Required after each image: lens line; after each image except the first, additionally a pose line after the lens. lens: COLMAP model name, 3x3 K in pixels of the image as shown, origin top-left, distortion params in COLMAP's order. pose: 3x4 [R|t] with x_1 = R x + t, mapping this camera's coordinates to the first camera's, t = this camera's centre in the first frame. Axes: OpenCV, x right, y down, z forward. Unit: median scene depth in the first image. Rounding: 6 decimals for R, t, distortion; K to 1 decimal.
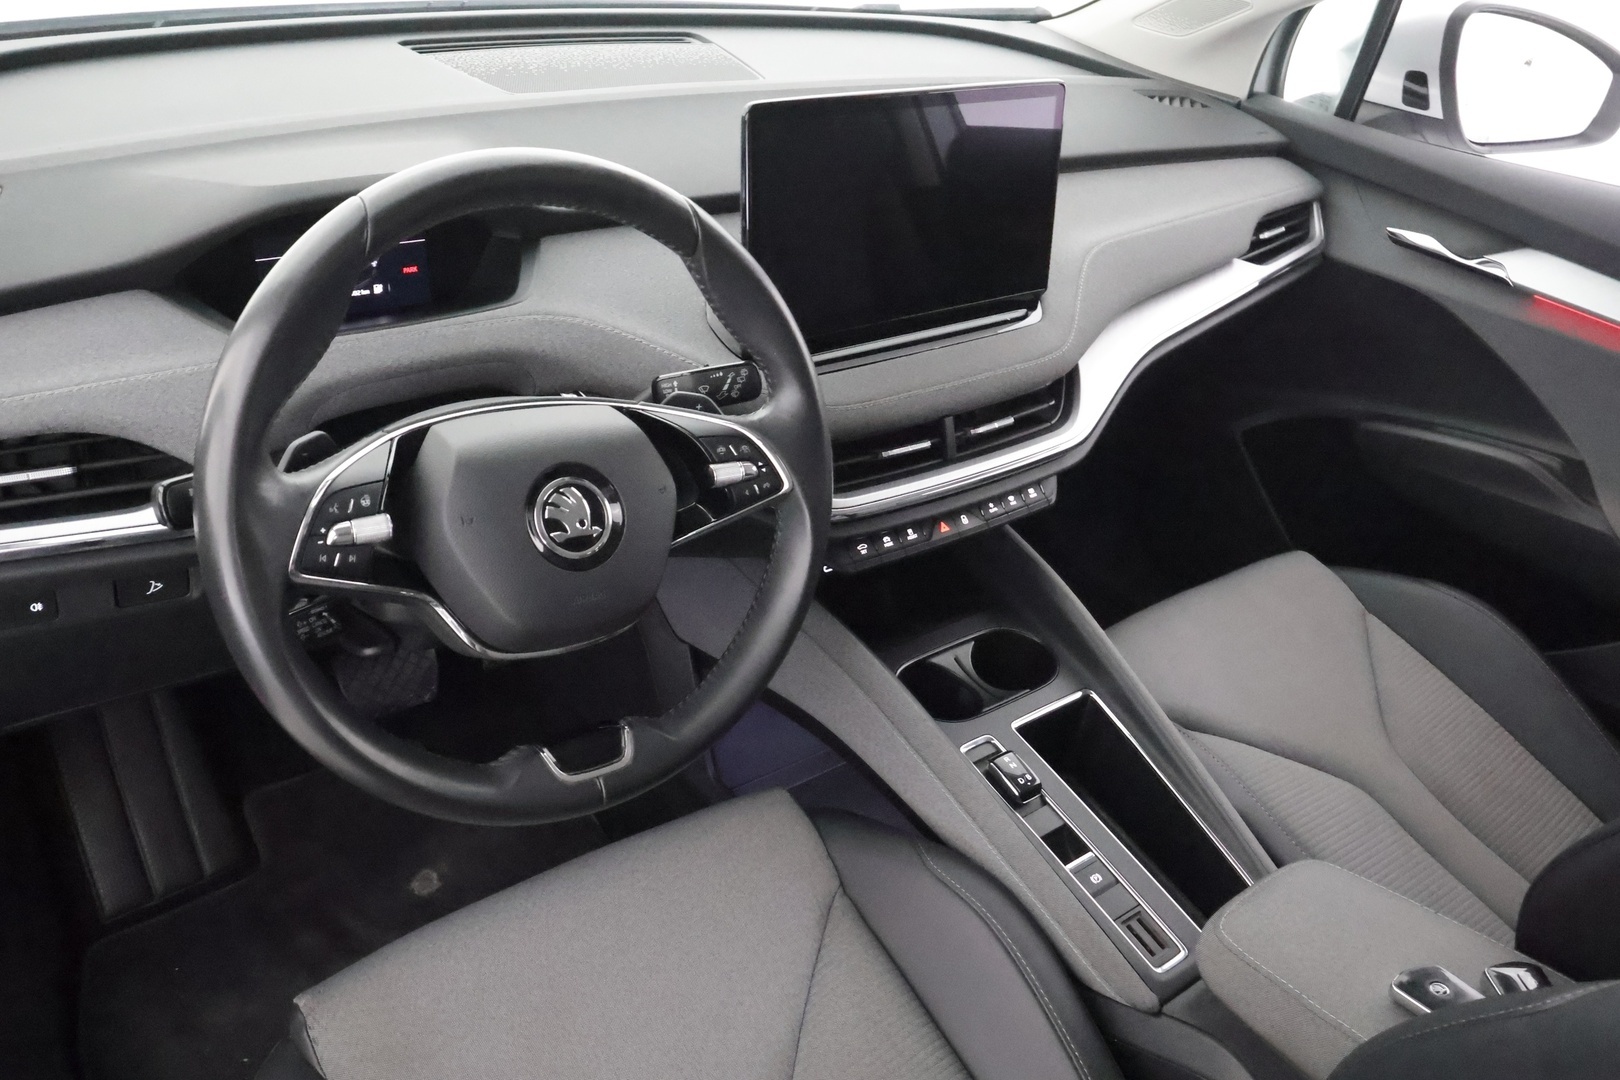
lens RADIAL K [[1279.2, 0, 810.0], [0, 1279.2, 540.0], [0, 0, 1]] dist [0.002980, -0.001873]
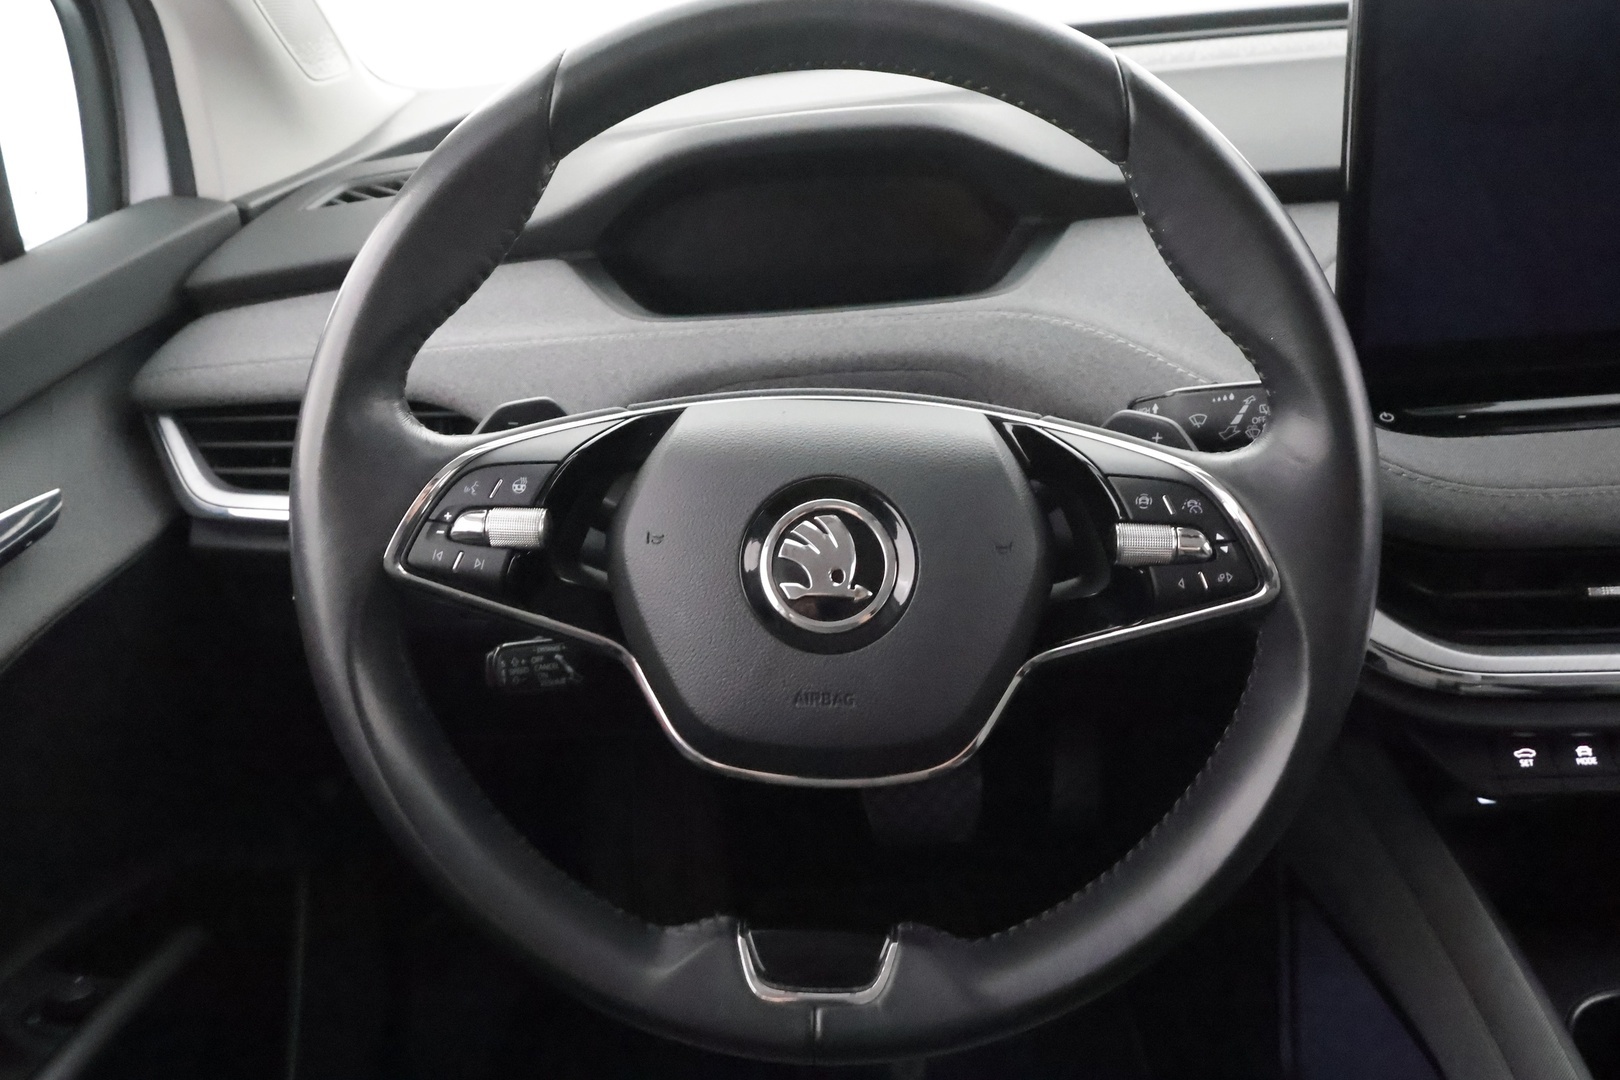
lens RADIAL K [[1279.2, 0, 810.0], [0, 1279.2, 540.0], [0, 0, 1]] dist [0.002980, -0.001873]
pose [[0.781516, 0.115570, -0.613087, 0.148361], [-0.188981, 0.980377, -0.056093, 0.005263], [0.594574, 0.159700, 0.788021, 0.426063]]
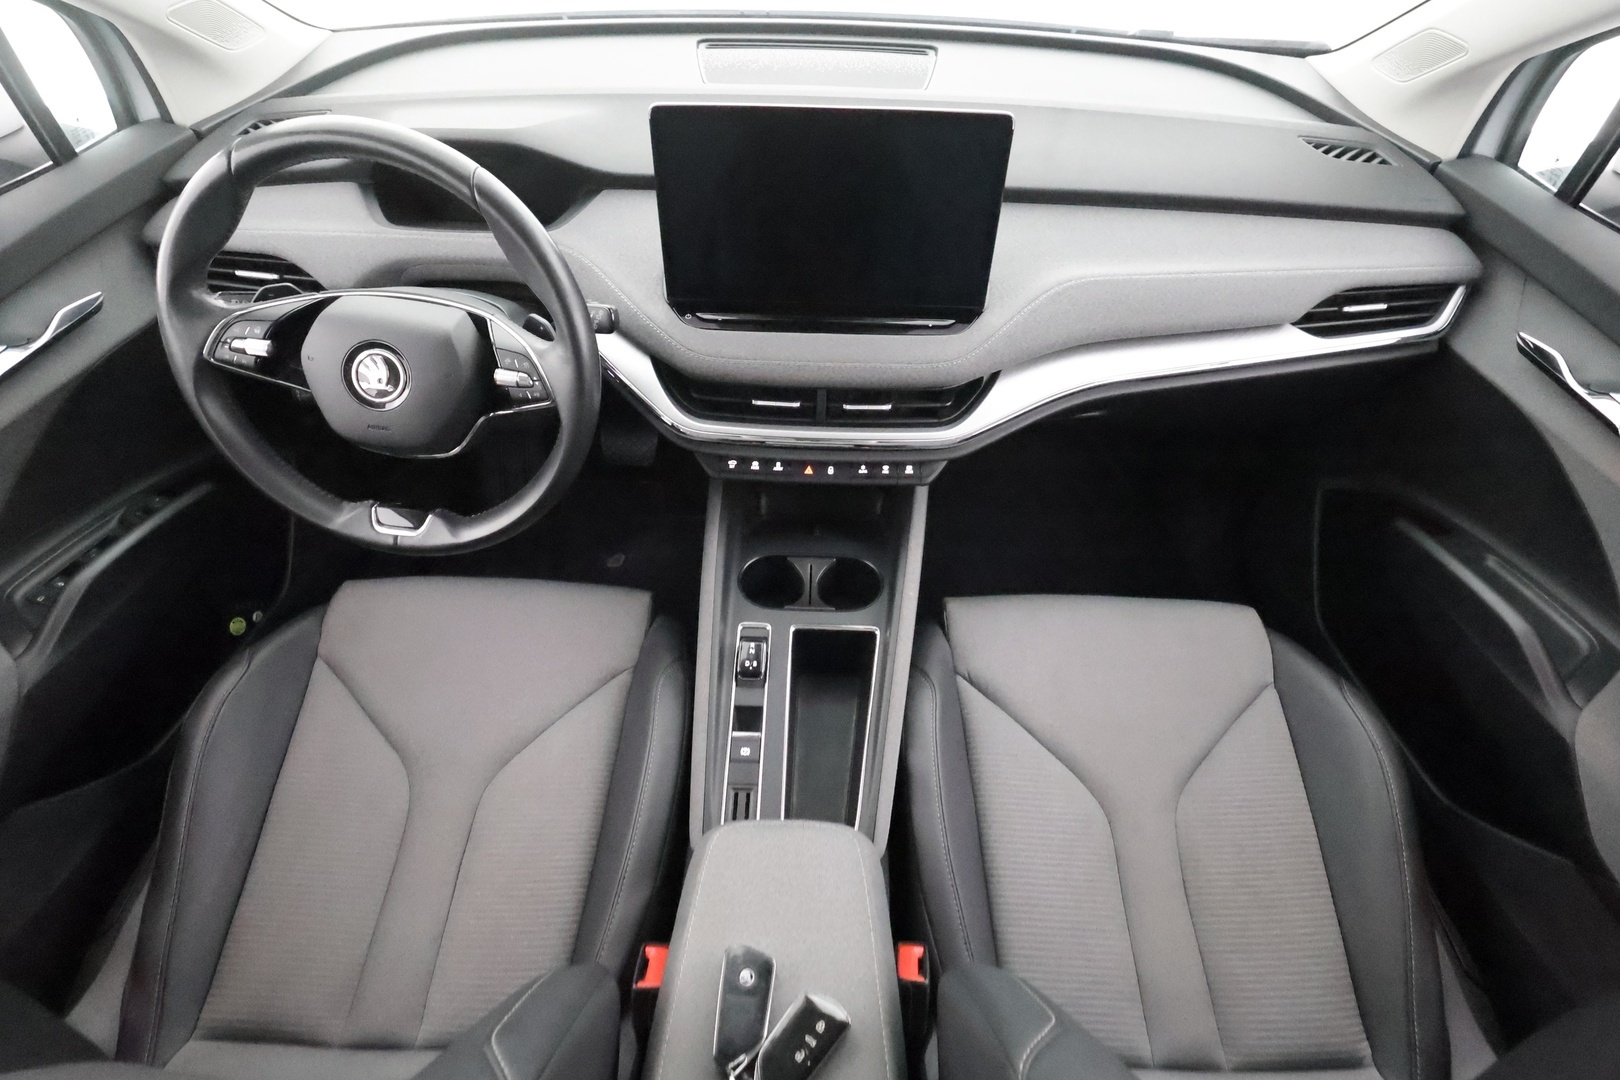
lens RADIAL K [[739.7, 0, 810.0], [0, 739.7, 540.0], [0, 0, 1]] dist [0.003320, 0.000512]
pose [[0.775857, 0.391821, -0.494491, 0.619547], [-0.277242, 0.915784, 0.290649, -0.201294], [0.566730, -0.088408, 0.819147, 0.447563]]
